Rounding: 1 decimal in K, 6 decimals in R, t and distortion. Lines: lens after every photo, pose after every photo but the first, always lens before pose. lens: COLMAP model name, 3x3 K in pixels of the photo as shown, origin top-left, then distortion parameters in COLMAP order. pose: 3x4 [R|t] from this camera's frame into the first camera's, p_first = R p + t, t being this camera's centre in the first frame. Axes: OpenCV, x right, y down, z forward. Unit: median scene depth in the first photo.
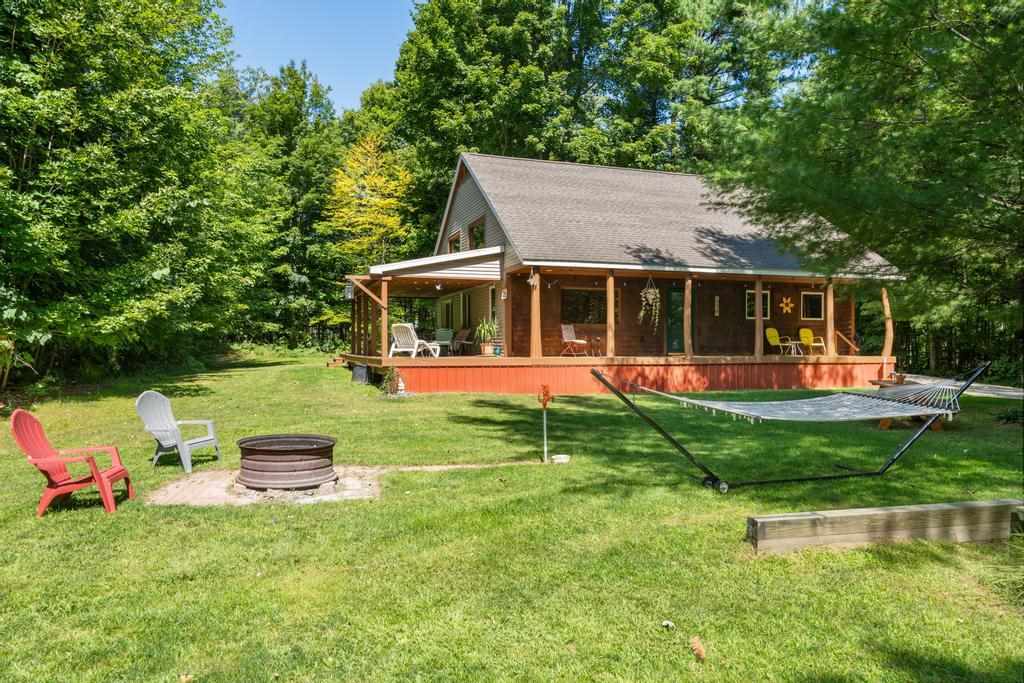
lens RADIAL K [[705.3, 0, 512.0], [0, 705.3, 341.5], [0, 0, 1]] dist [-0.000248, 0.000678]
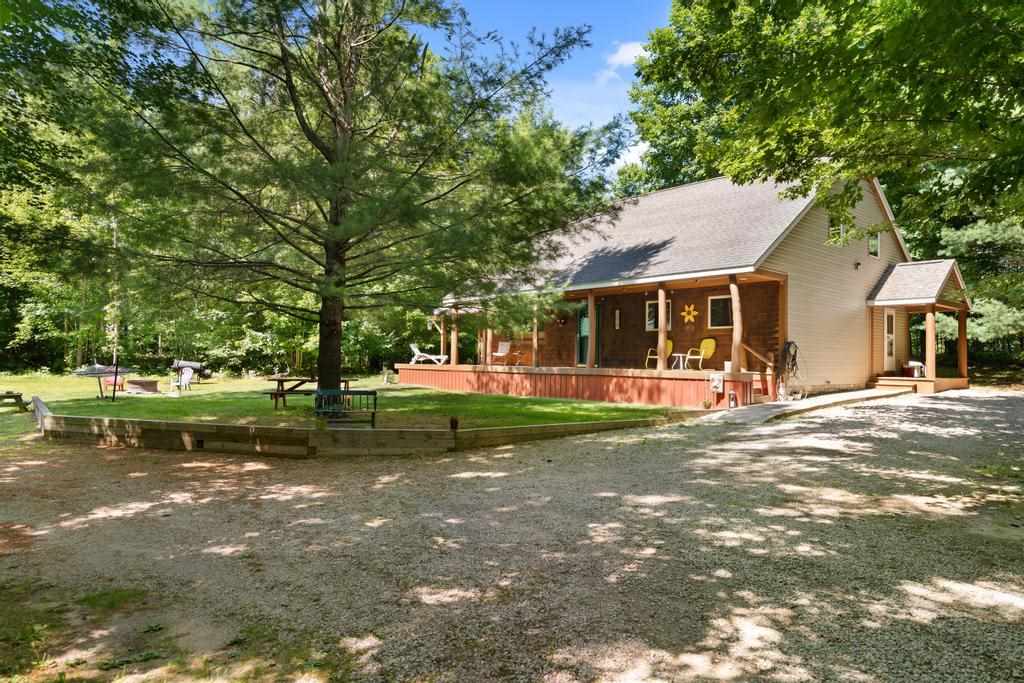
lens RADIAL K [[639.1, 0, 512.0], [0, 639.1, 341.5], [0, 0, 1]] dist [-0.001695, -0.000386]
pose [[0.393128, -0.023189, -0.919191, 1.194082], [-0.004697, 0.999618, -0.027227, 0.008267], [0.919472, 0.015021, 0.392869, 0.541584]]
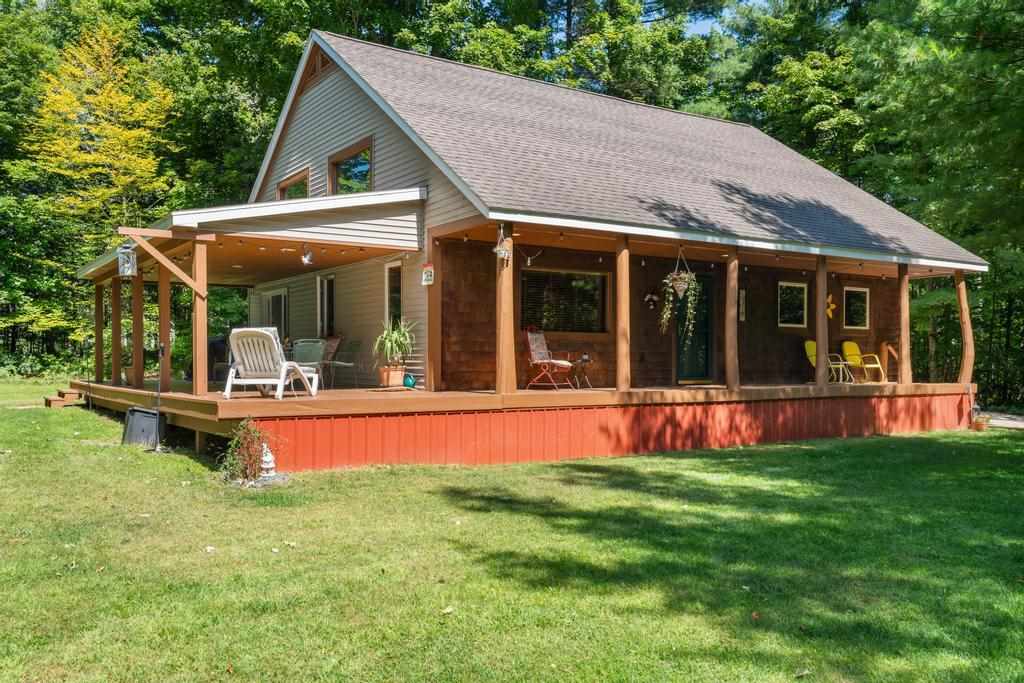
lens RADIAL K [[886.1, 0, 519.9], [0, 886.1, 362.6], [0, 0, 1]] dist [-0.004879, 0.004484]
pose [[0.962832, -0.000790, 0.270100, -0.127012], [-0.001260, 0.999972, 0.007418, -0.005261], [-0.270098, -0.007482, 0.962804, 0.318841]]
